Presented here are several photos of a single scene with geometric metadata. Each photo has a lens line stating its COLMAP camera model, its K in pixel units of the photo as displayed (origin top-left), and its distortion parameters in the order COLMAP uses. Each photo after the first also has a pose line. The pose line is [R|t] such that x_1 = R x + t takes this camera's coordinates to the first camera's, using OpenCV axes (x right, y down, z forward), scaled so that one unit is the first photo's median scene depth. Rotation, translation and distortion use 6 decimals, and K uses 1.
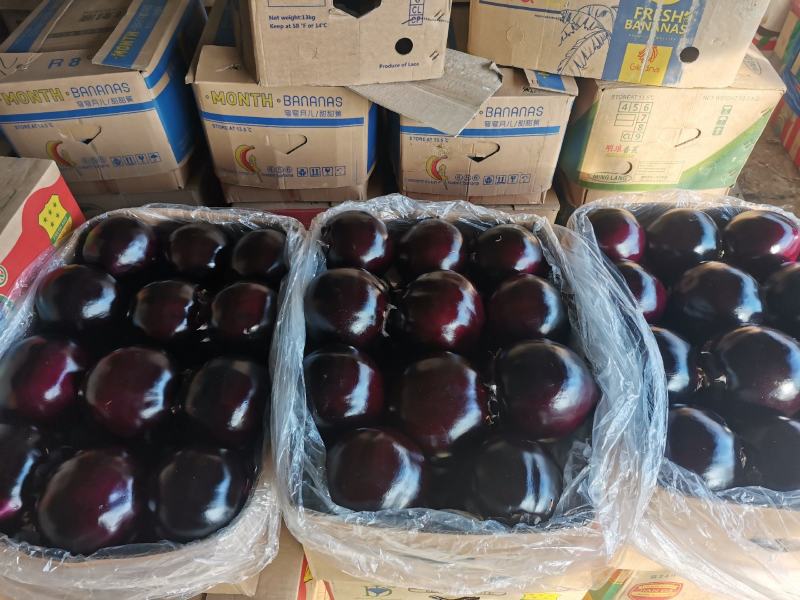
lens RADIAL K [[602.8, 0, 397.0], [0, 602.8, 300.2], [0, 0, 1]] dist [0.040402, -0.038235]
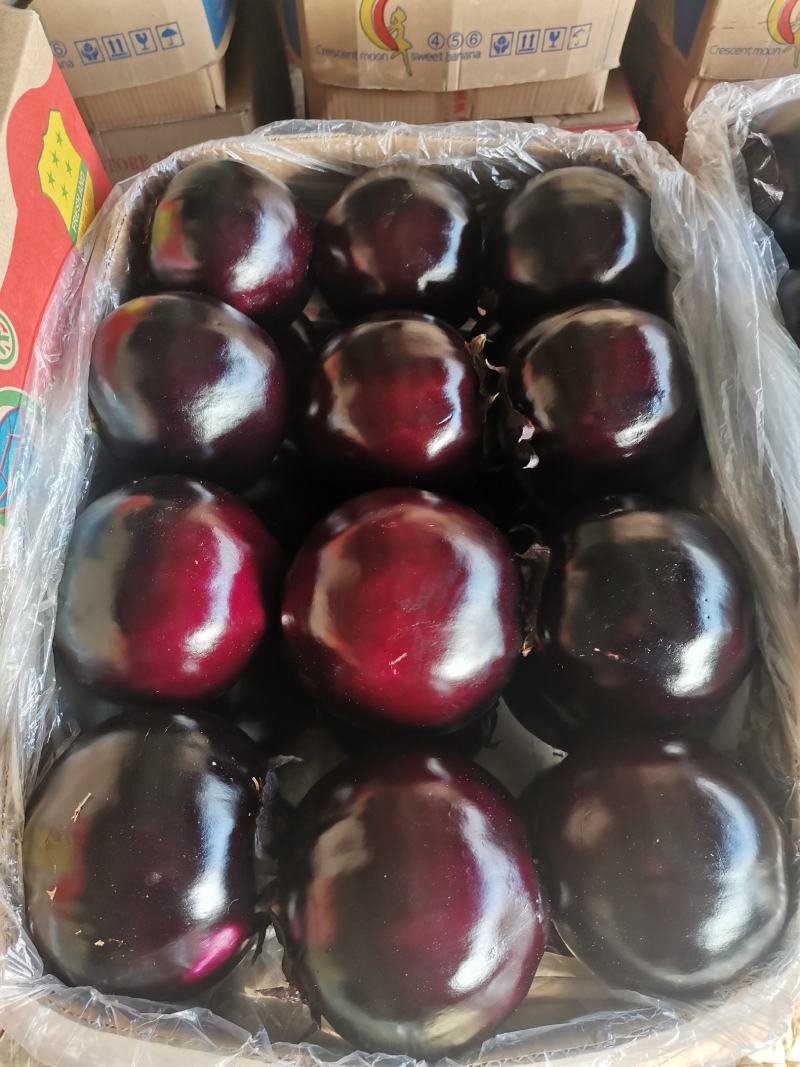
lens RADIAL K [[804.0, 0, 402.1], [0, 804.0, 538.0], [0, 0, 1]] dist [0.040402, -0.038235]
pose [[0.996969, -0.077091, 0.010465, -0.303245], [0.071120, 0.957631, 0.279080, -0.032452], [-0.031537, -0.277490, 0.960211, 0.341195]]
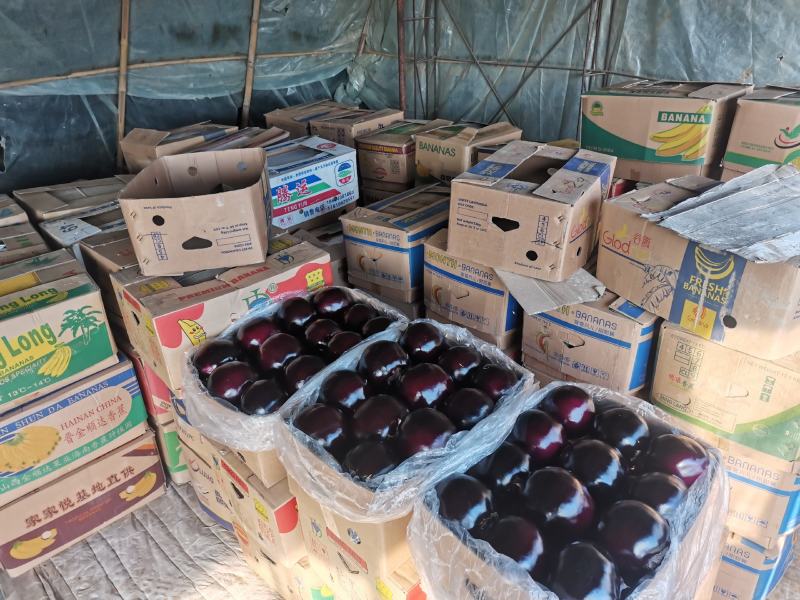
lens RADIAL K [[602.8, 0, 403.1], [0, 602.8, 300.9], [0, 0, 1]] dist [0.040402, -0.038235]
pose [[0.721972, 0.303478, -0.621817, 0.752097], [-0.486151, 0.861967, -0.143771, 0.060897], [0.492355, 0.406096, 0.769853, -0.295552]]
